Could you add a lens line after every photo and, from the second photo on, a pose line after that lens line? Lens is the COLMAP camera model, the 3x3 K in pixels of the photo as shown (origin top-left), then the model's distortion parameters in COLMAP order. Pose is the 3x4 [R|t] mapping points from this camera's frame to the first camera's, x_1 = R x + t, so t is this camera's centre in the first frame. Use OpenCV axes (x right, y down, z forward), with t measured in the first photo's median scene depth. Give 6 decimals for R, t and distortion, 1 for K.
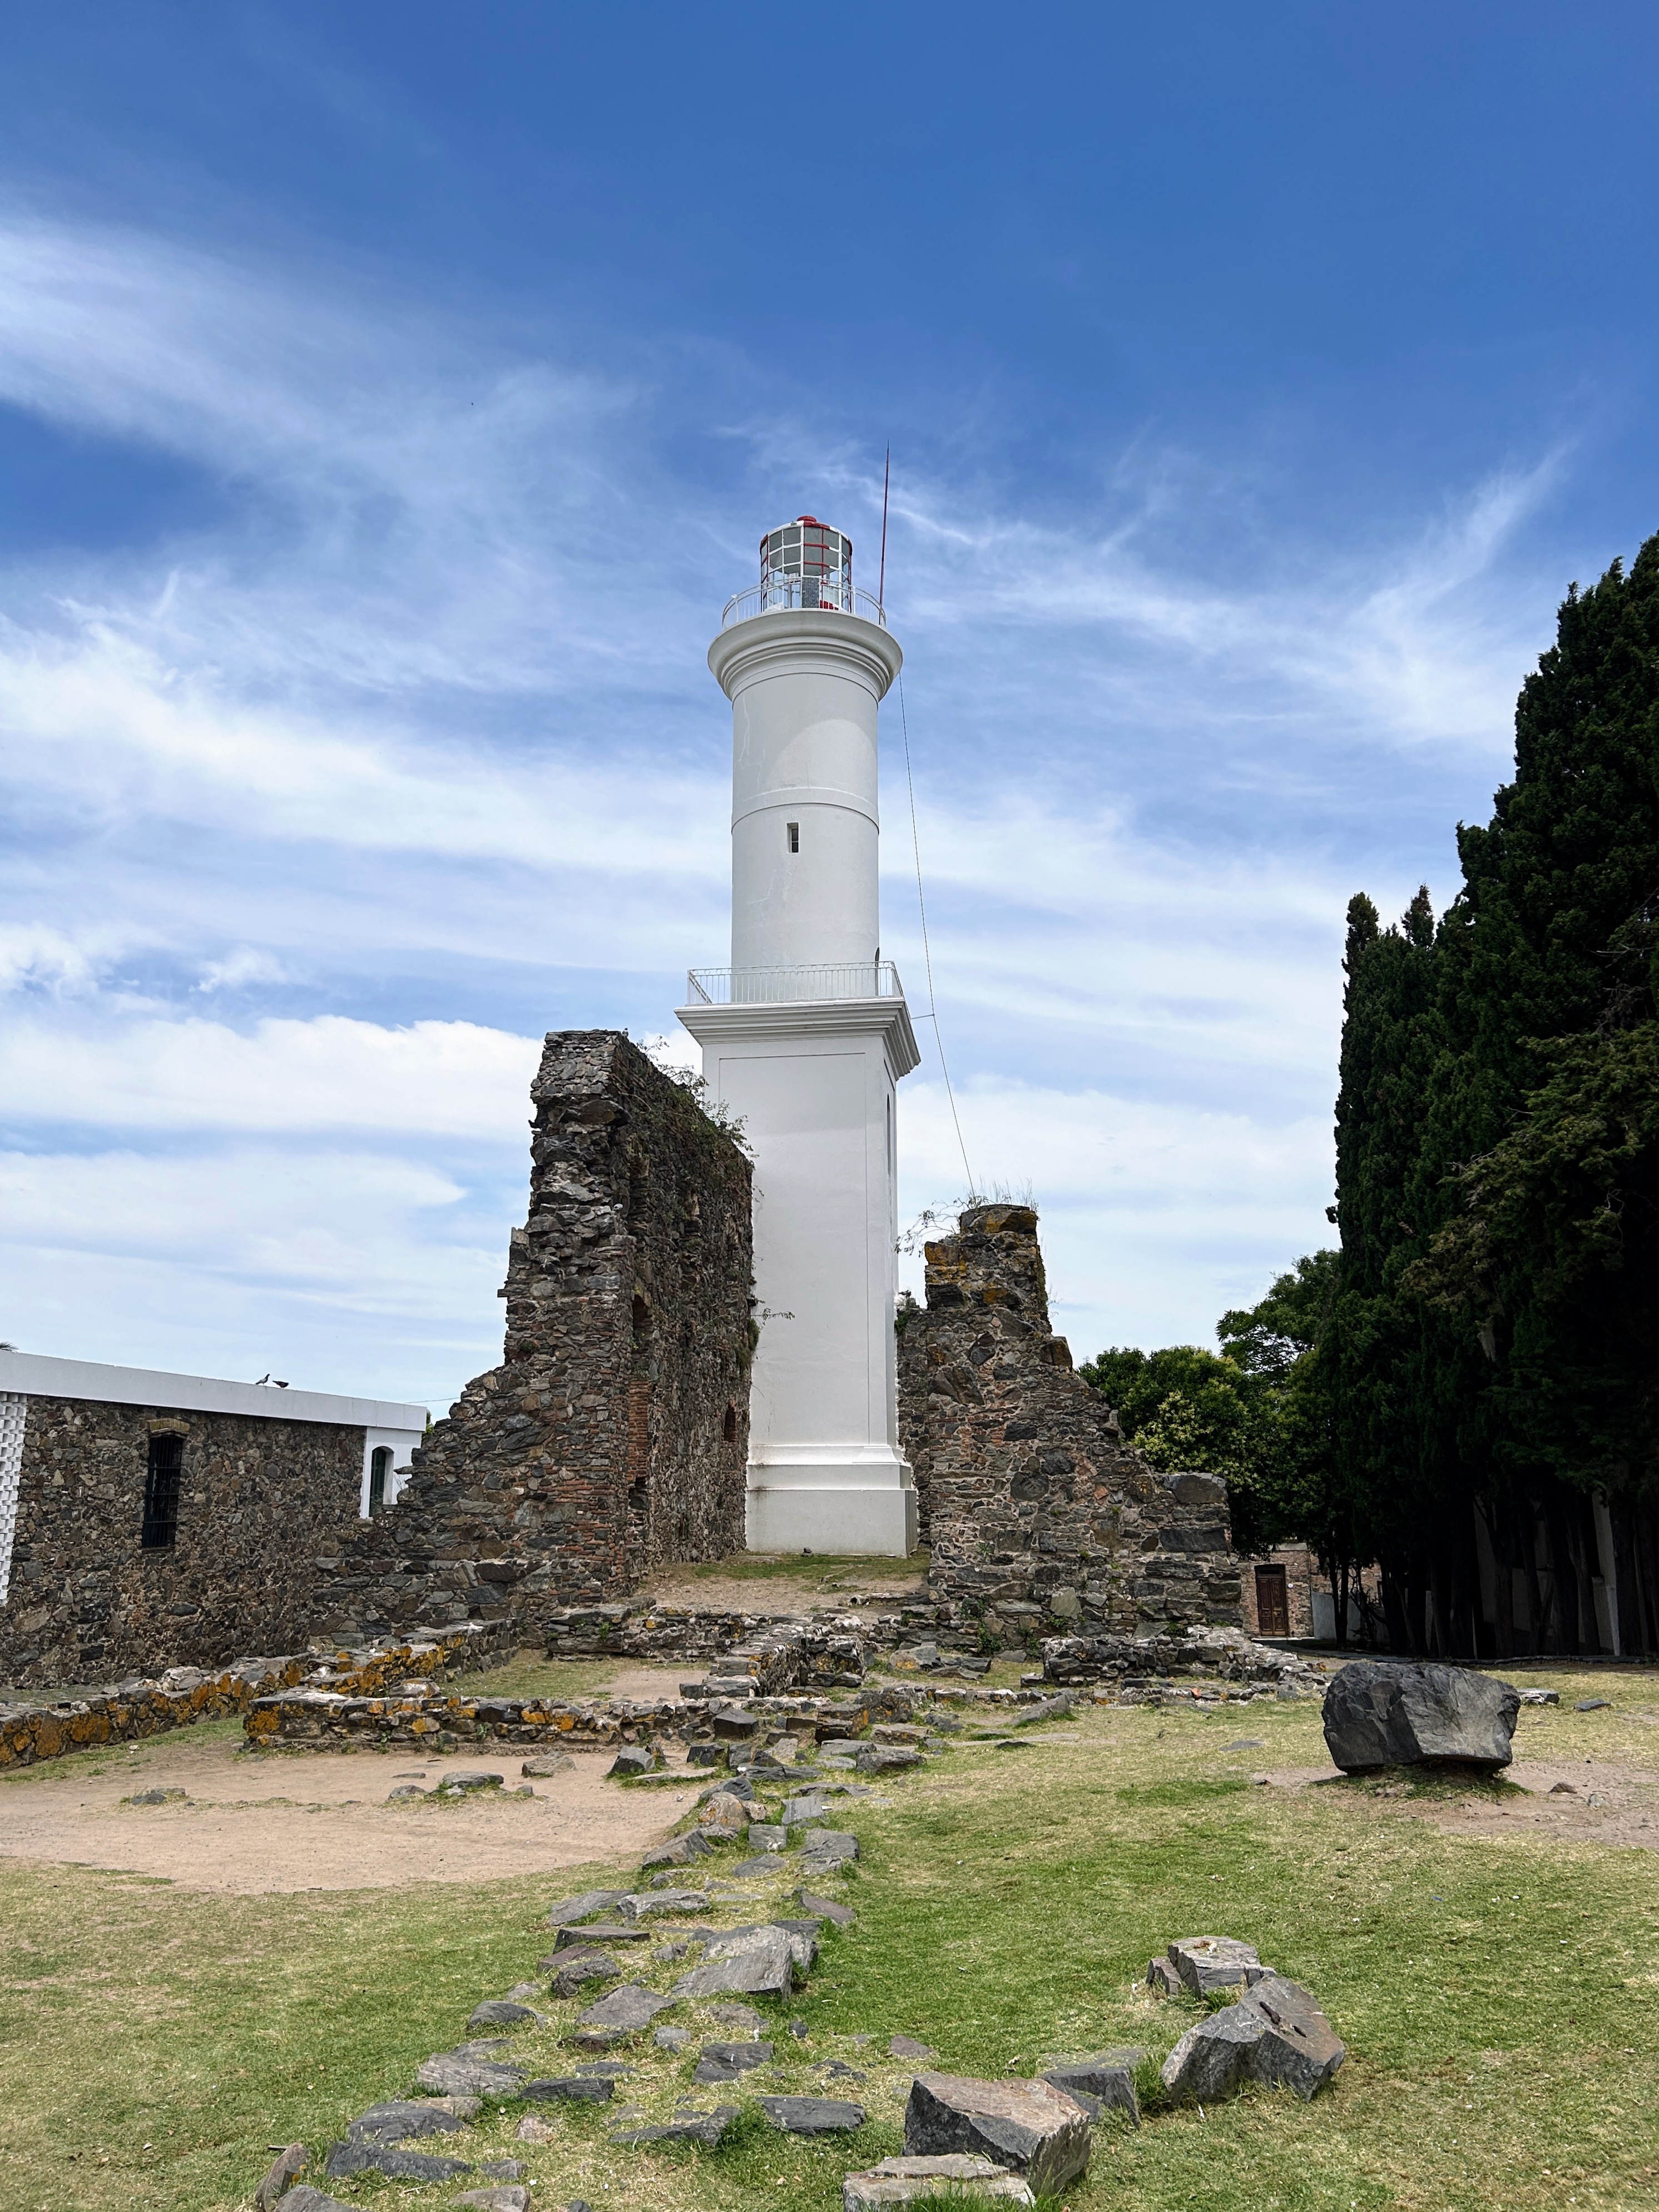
lens RADIAL K [[1670.2, 0, 829.5], [0, 1670.2, 1106.0], [0, 0, 1]] dist [0.012138, -0.002018]
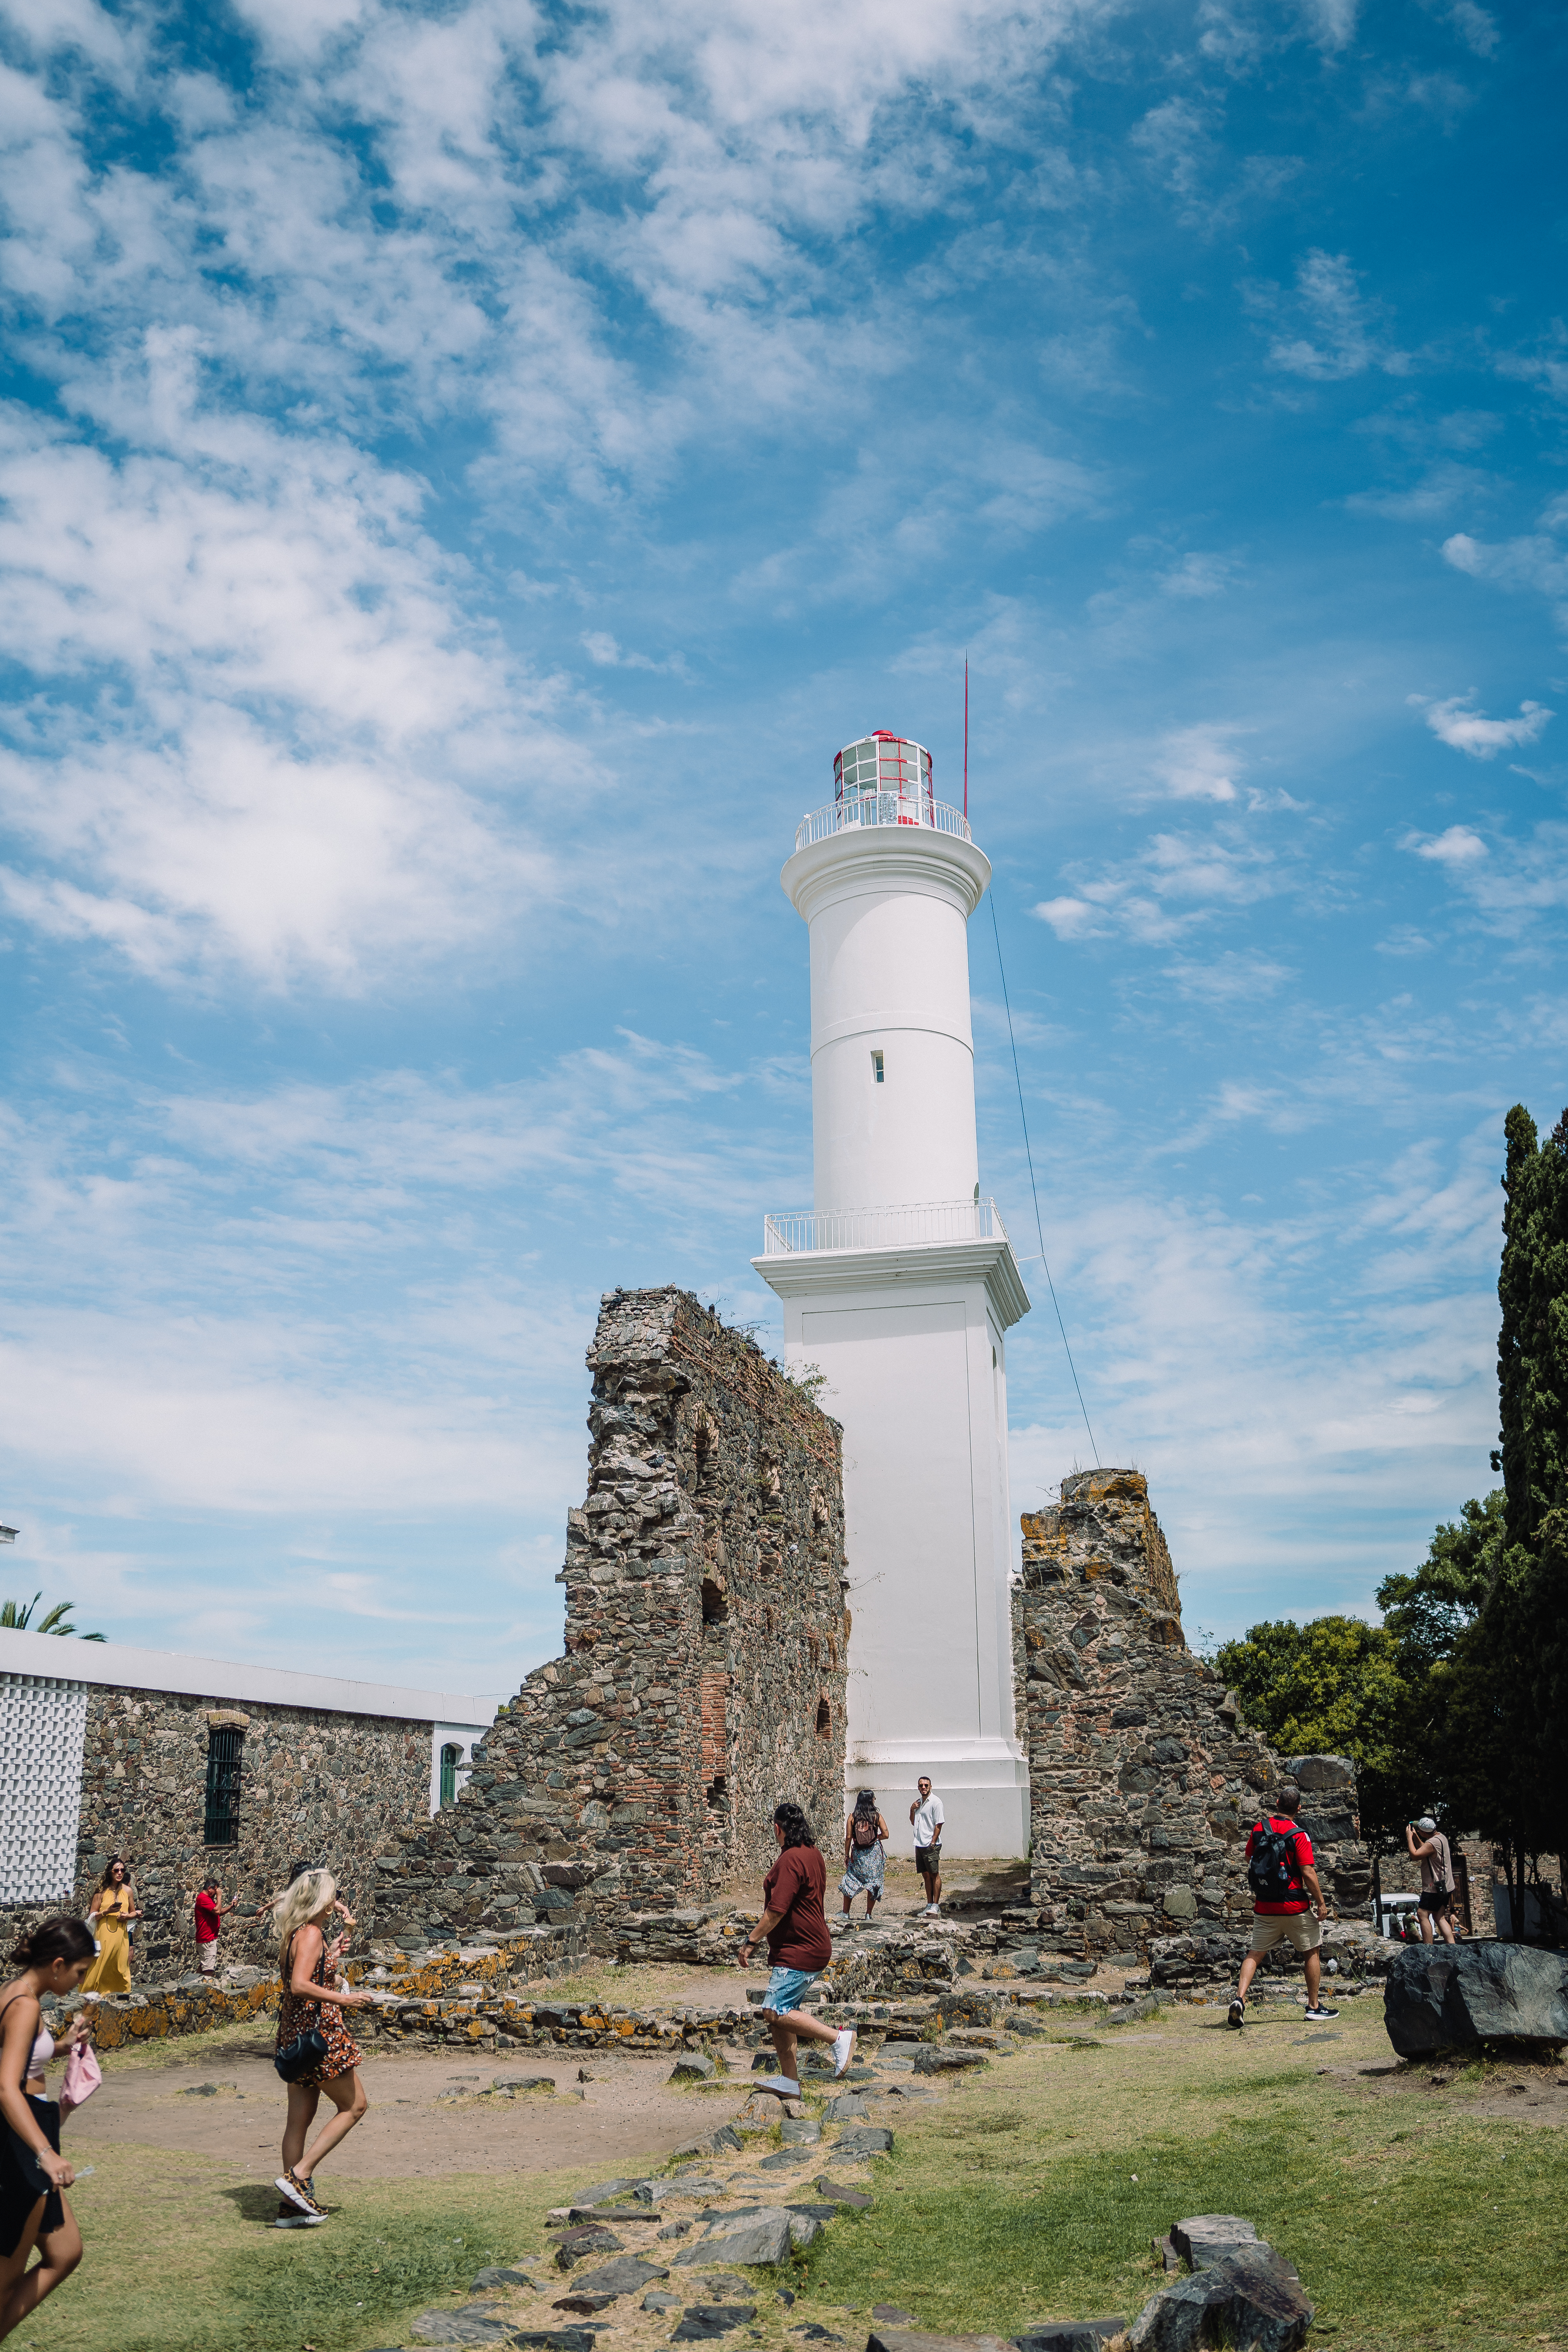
lens RADIAL K [[1891.7, 0, 813.0], [0, 1891.7, 1216.7], [0, 0, 1]] dist [-0.261412, 0.298278]
pose [[0.996904, -0.032930, -0.071394, 0.023570], [0.027405, 0.996652, -0.077031, -0.003722], [0.073691, 0.074836, 0.994469, -0.028378]]
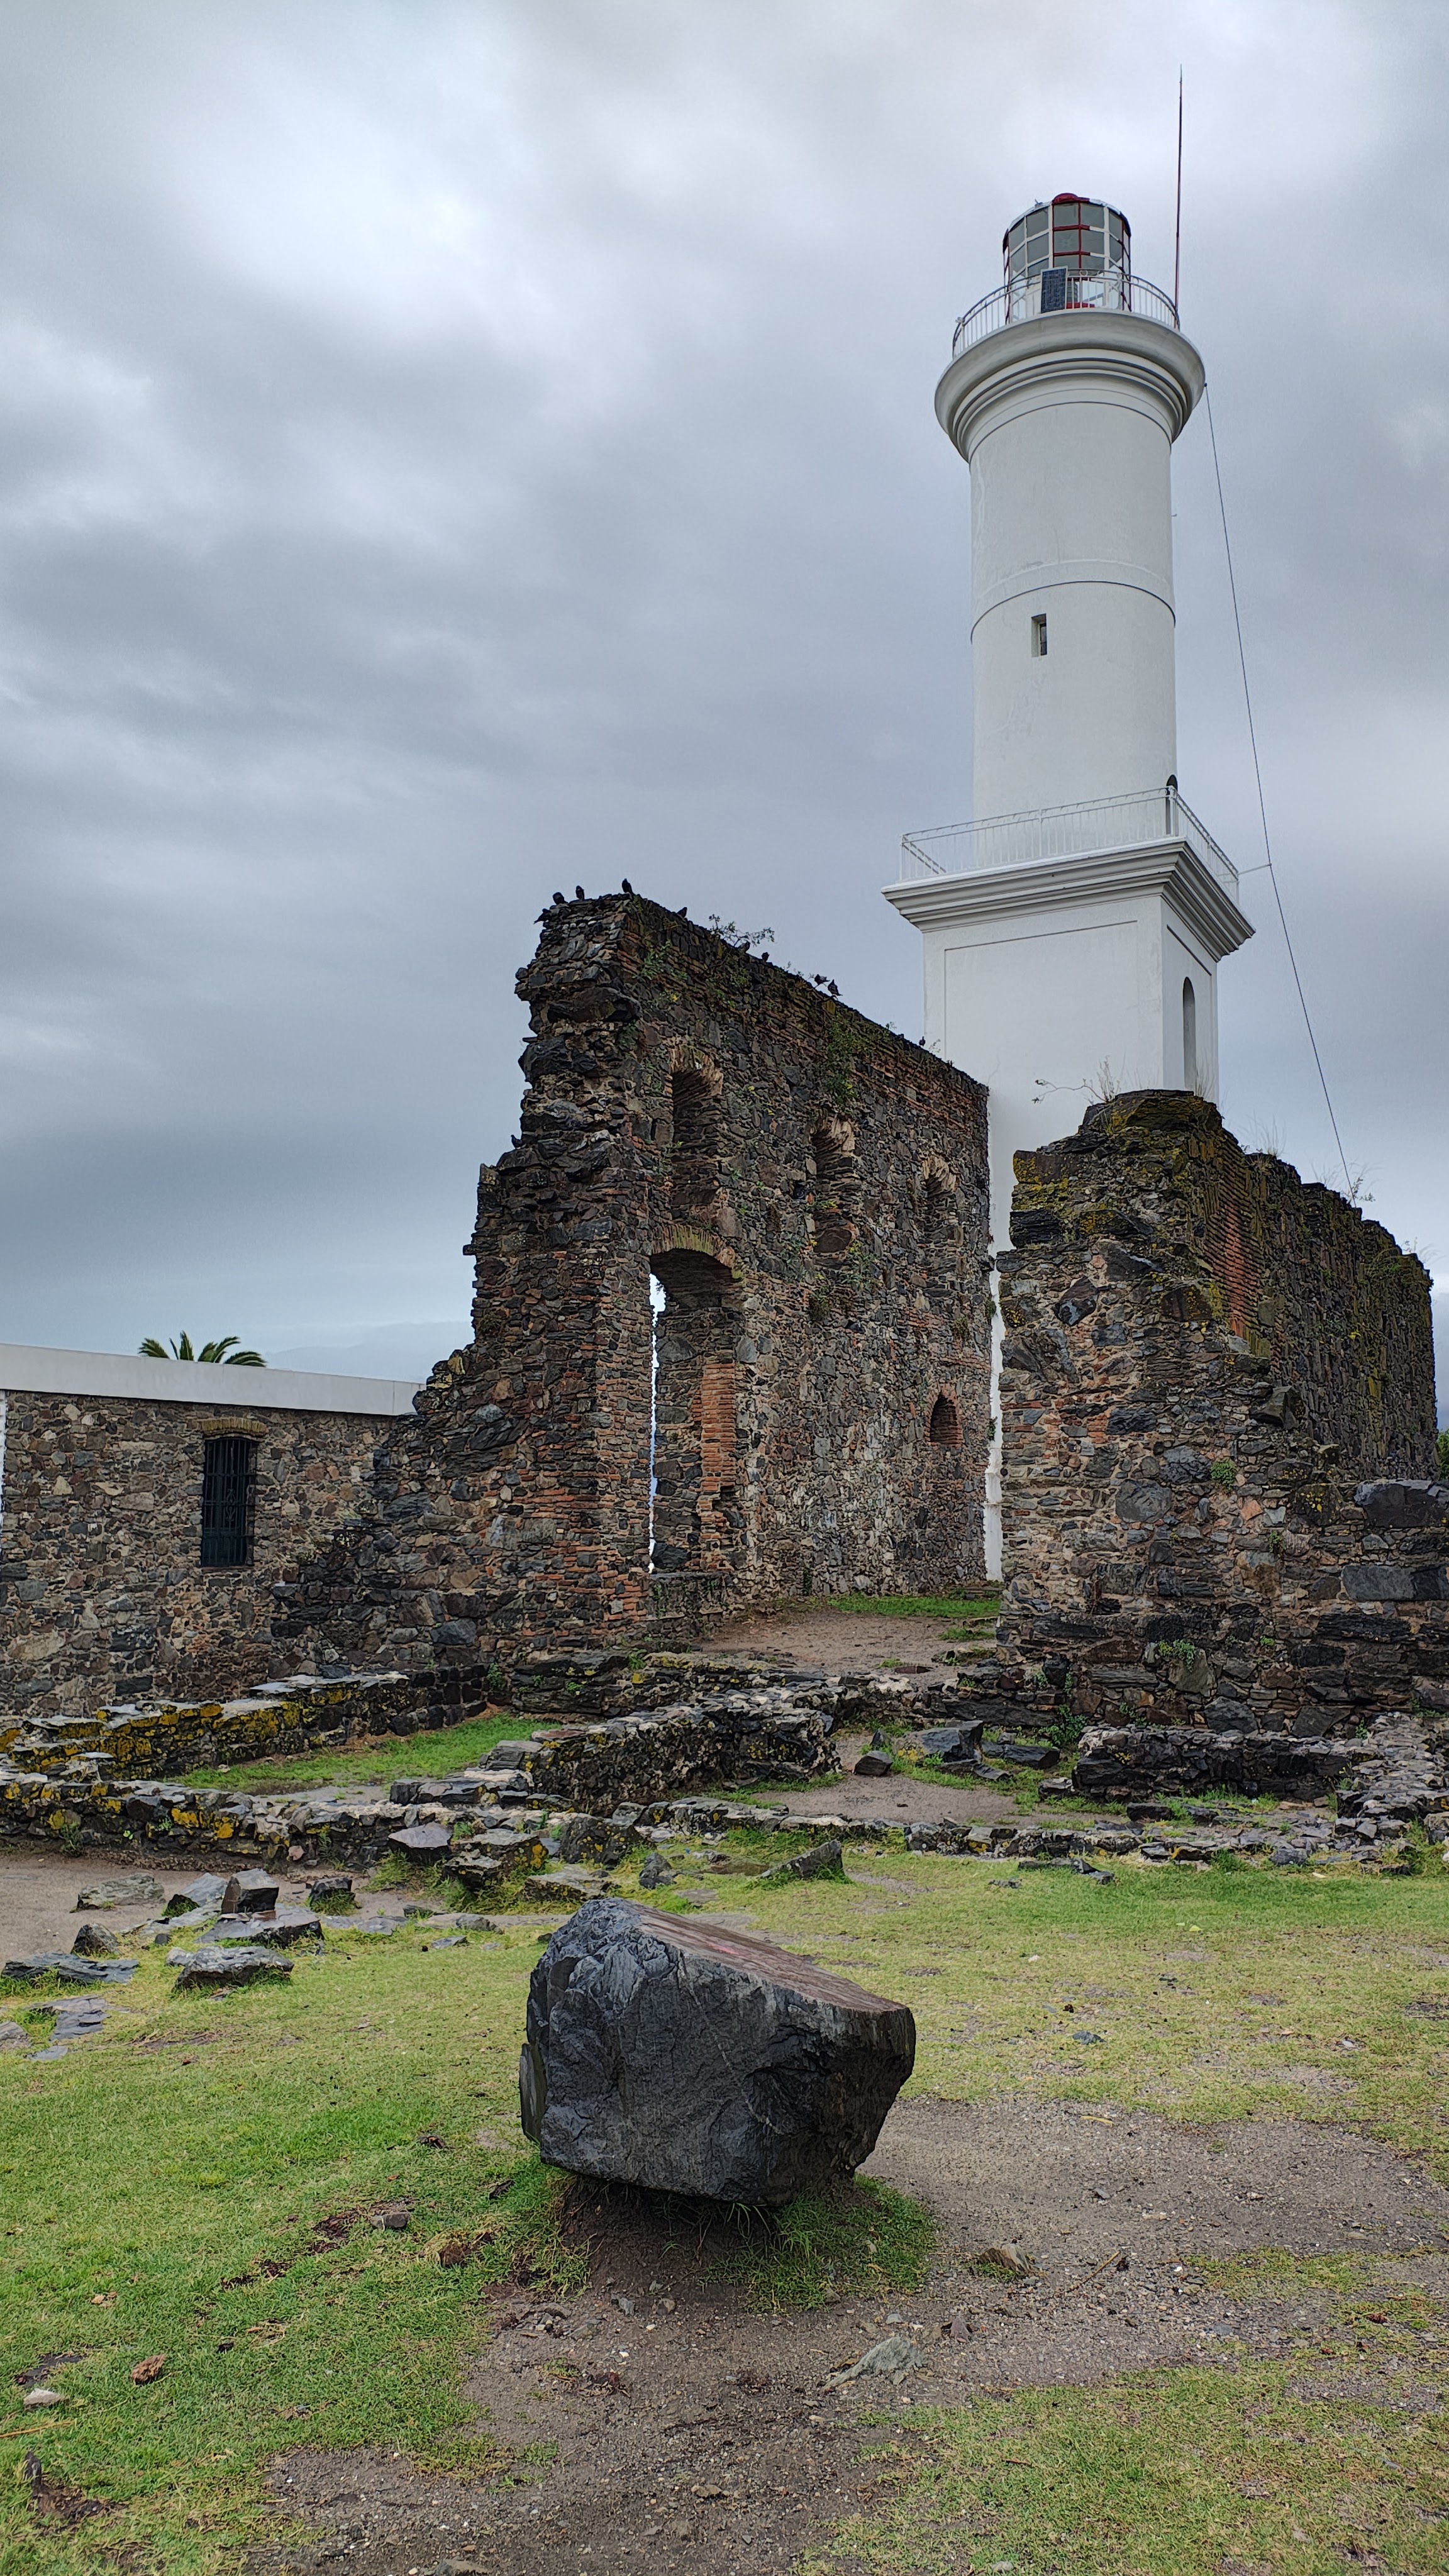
lens RADIAL K [[1899.4, 0, 724.5], [0, 1899.4, 1288.0], [0, 0, 1]] dist [0.079449, -0.185689]
pose [[0.944084, -0.032721, -0.328078, 0.207742], [0.070062, 0.992247, 0.102649, 0.050214], [0.322176, -0.119895, 0.939057, 0.225818]]
